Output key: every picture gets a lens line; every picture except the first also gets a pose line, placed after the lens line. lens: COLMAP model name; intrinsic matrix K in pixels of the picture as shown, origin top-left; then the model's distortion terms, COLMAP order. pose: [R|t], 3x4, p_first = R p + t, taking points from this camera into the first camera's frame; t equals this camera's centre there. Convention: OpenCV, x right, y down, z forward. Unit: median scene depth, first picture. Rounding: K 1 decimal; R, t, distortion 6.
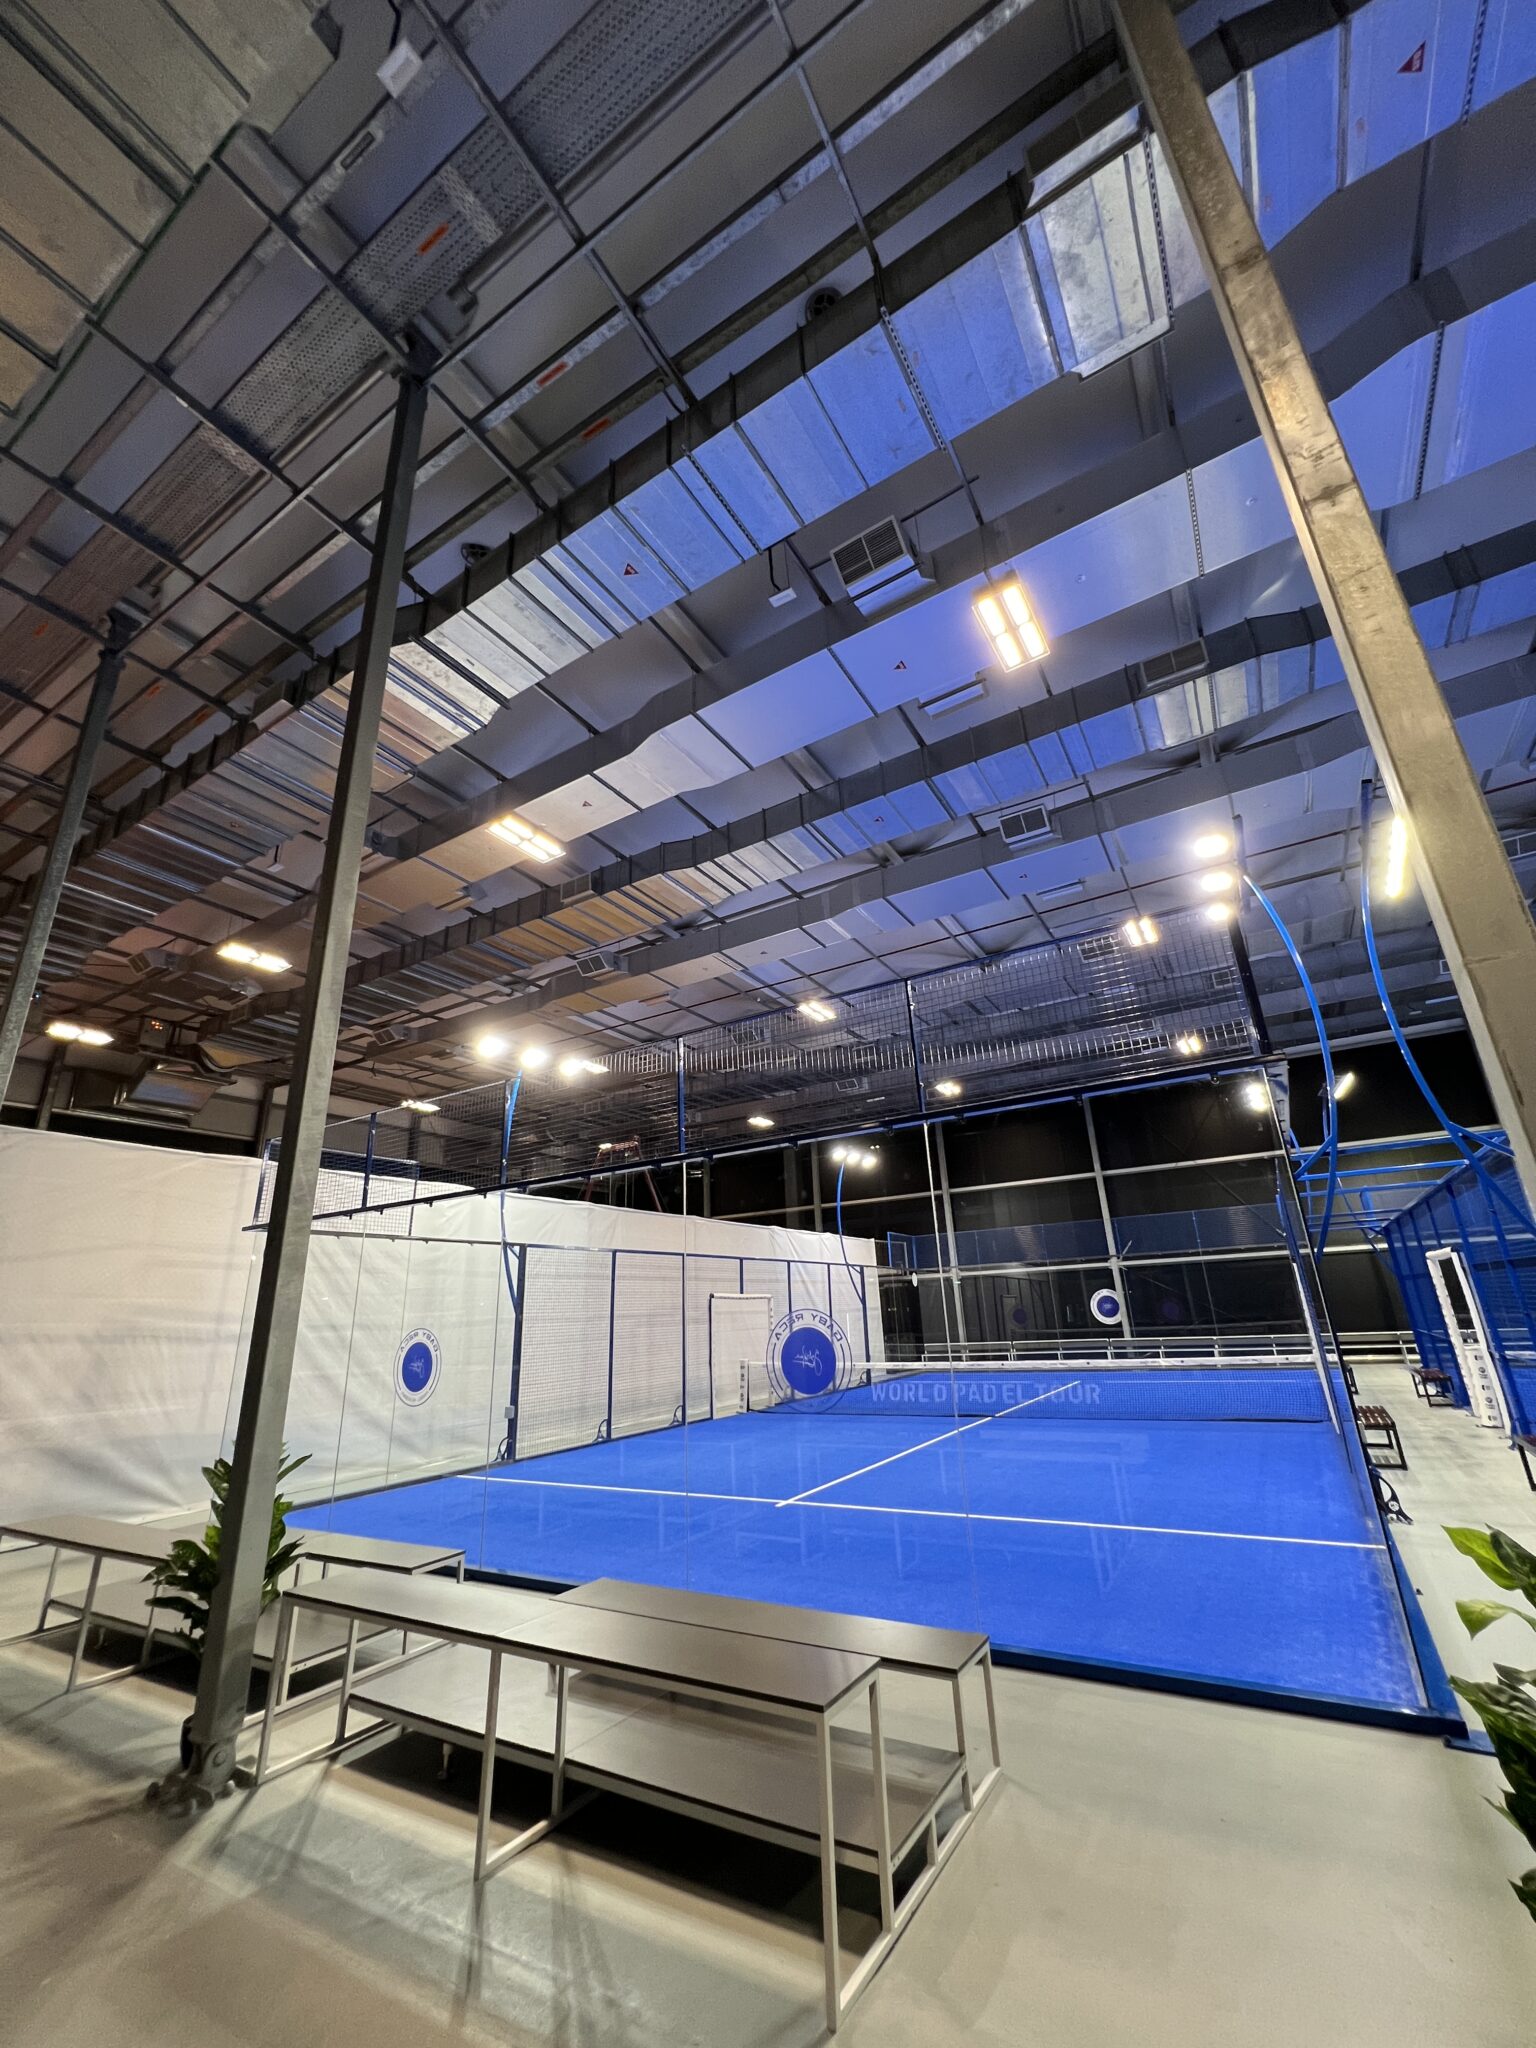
lens RADIAL K [[822.5, 0, 773.8], [0, 822.5, 1021.3], [0, 0, 1]] dist [-0.000548, 0.000634]
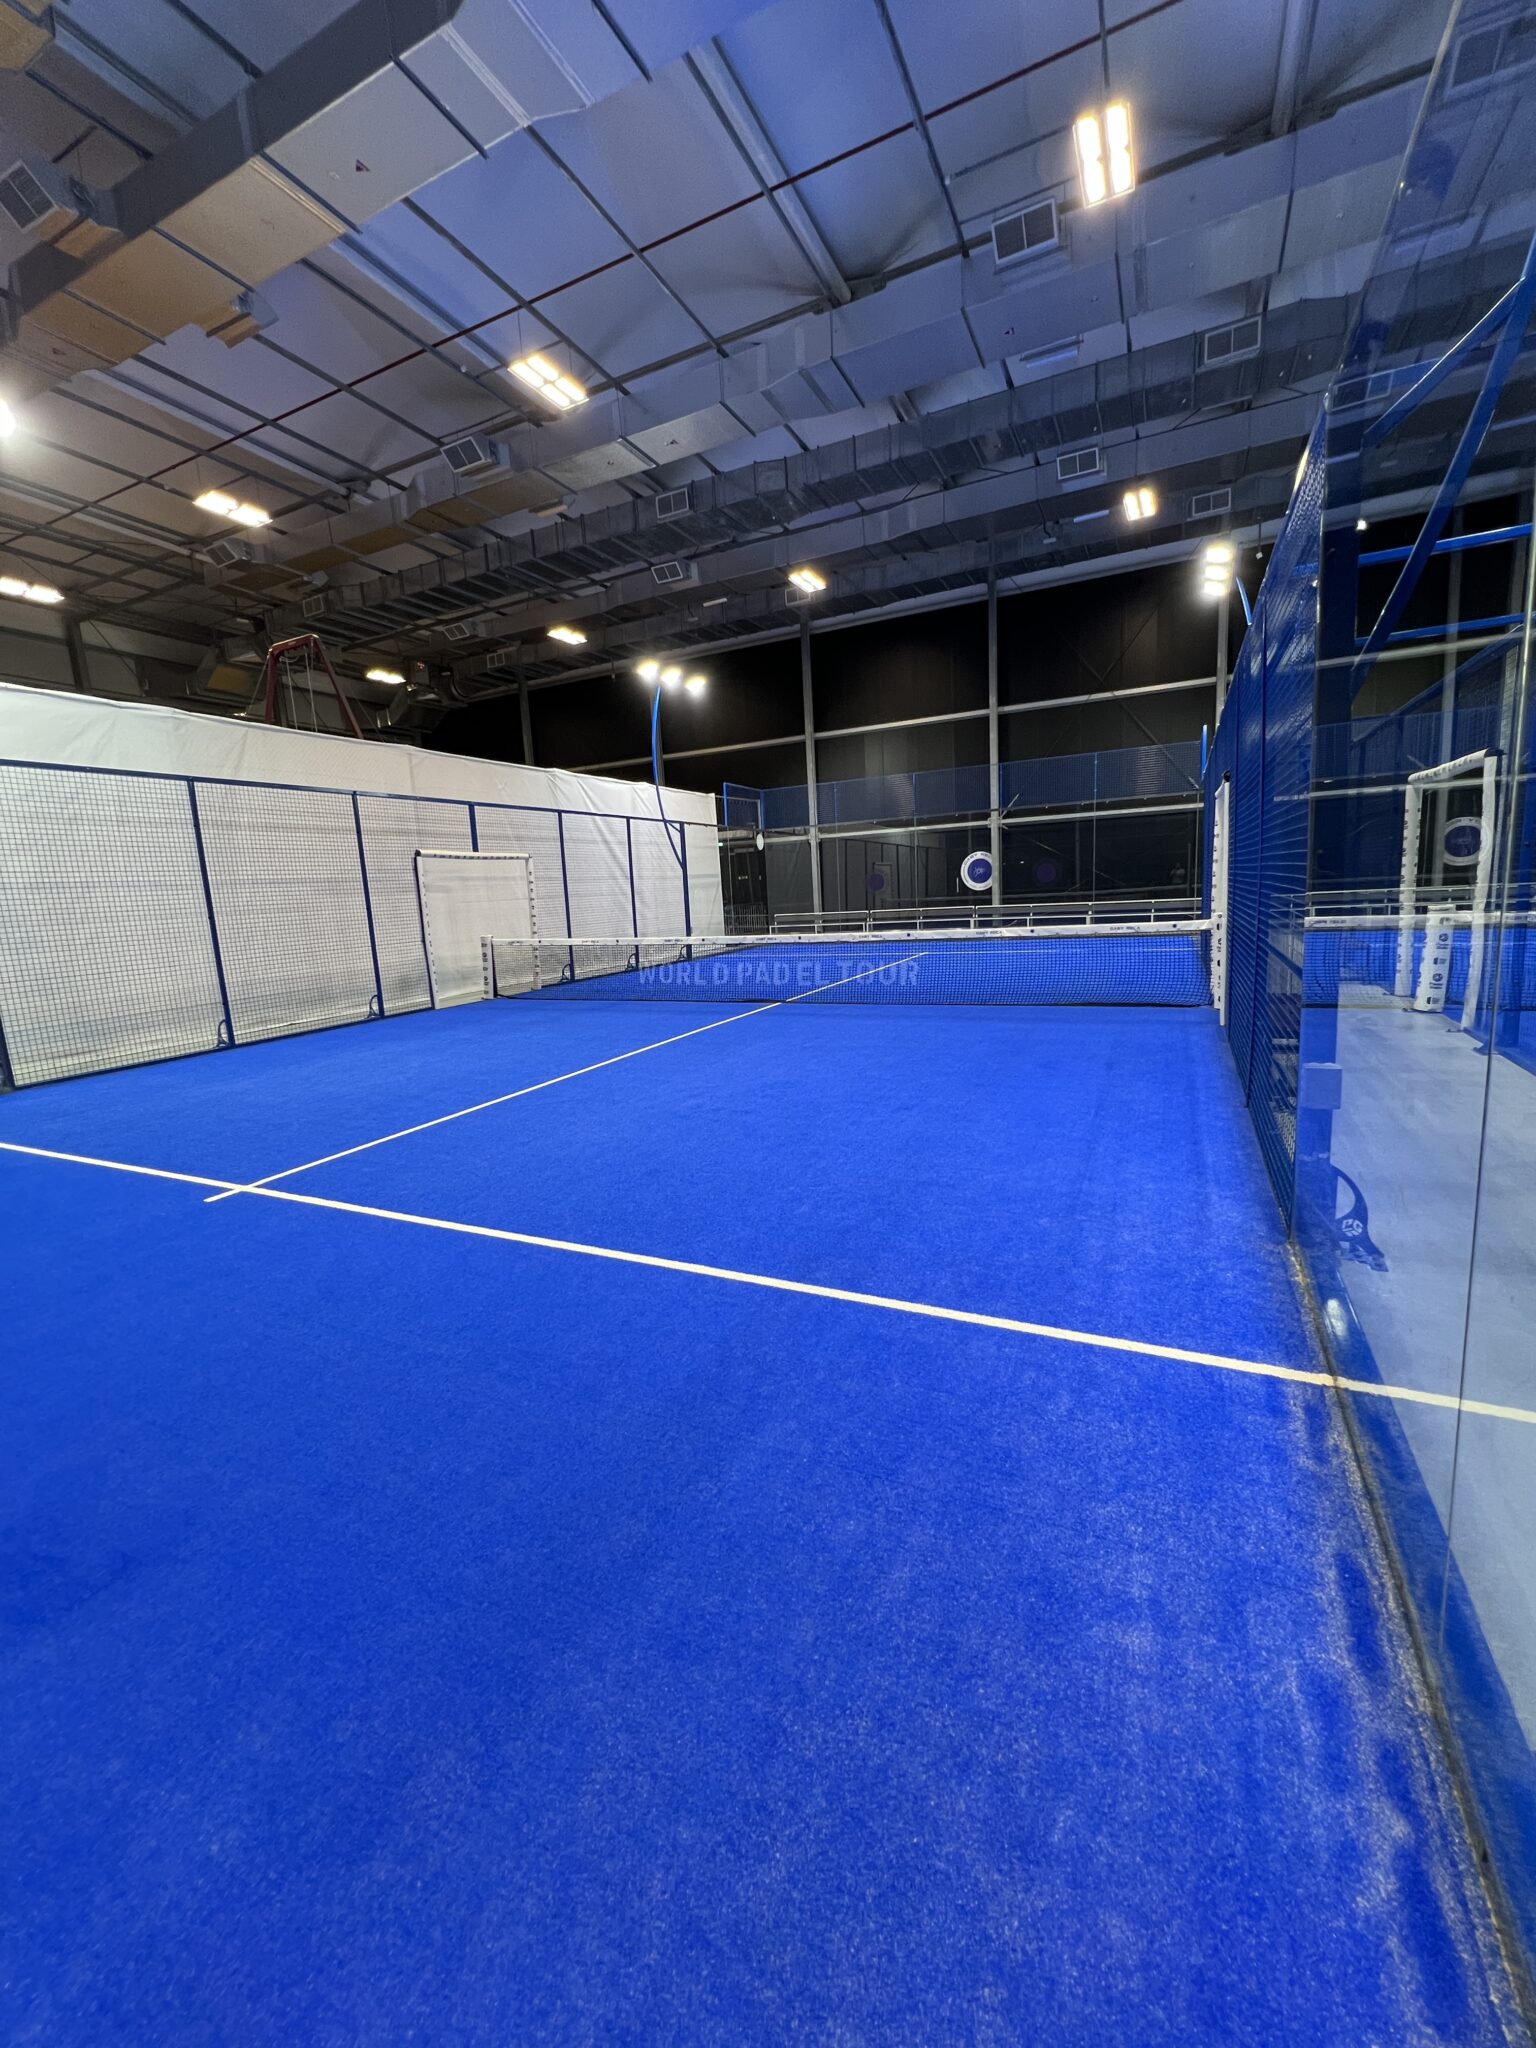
lens RADIAL K [[821.4, 0, 774.7], [0, 821.4, 1022.8], [0, 0, 1]] dist [0.000235, 0.000147]
pose [[0.995509, -0.025123, 0.091274, 0.160835], [-0.021942, 0.876654, 0.480620, 0.112773], [-0.092091, -0.480464, 0.872166, 0.279020]]
